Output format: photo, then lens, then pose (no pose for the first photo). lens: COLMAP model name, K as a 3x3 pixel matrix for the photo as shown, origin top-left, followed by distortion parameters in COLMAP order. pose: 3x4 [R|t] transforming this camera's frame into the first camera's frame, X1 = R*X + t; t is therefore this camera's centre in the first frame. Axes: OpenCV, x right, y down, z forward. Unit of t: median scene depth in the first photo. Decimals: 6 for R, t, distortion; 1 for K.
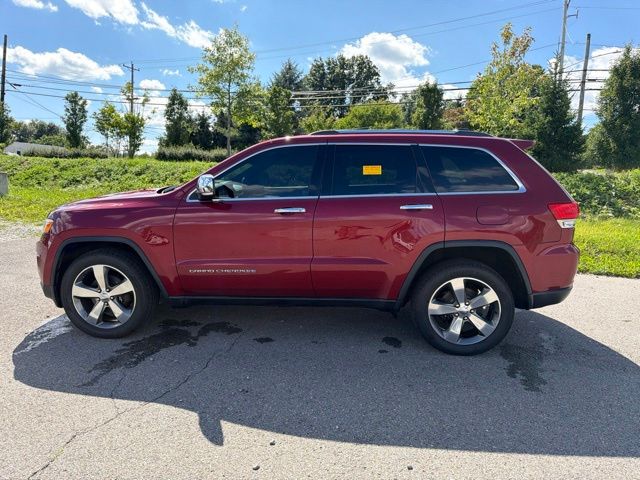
lens RADIAL K [[465.0, 0, 320.0], [0, 465.0, 240.0], [0, 0, 1]] dist [0.000210, -0.009461]
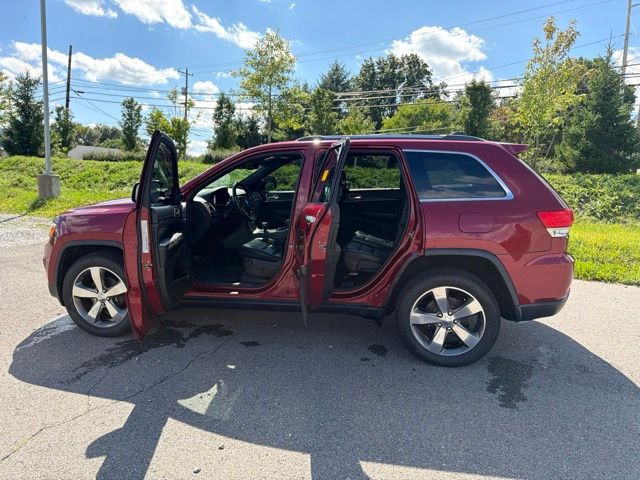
lens RADIAL K [[465.0, 0, 320.0], [0, 465.0, 240.0], [0, 0, 1]] dist [0.000210, -0.009461]
pose [[0.994152, 0.010836, -0.107445, 0.038874], [-0.010936, 0.999940, -0.000350, -0.003510], [0.107435, 0.001523, 0.994211, 0.001781]]
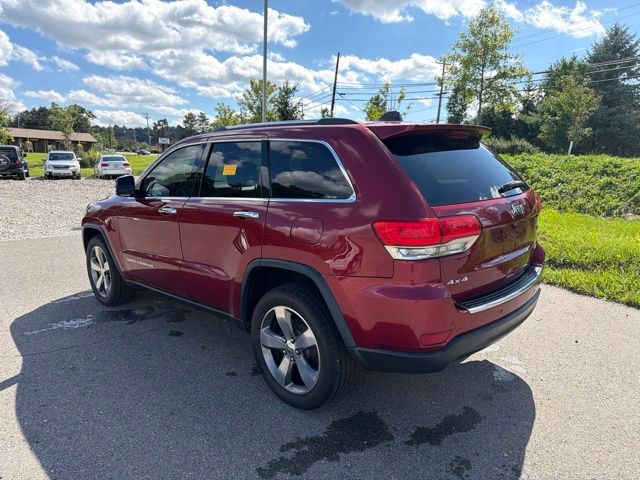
lens RADIAL K [[465.0, 0, 320.0], [0, 465.0, 240.0], [0, 0, 1]] dist [0.000210, -0.009461]
pose [[0.761961, 0.084669, -0.642064, 0.219044], [-0.073724, 0.996312, 0.043893, -0.018297], [0.643413, 0.013890, 0.765393, 0.112637]]
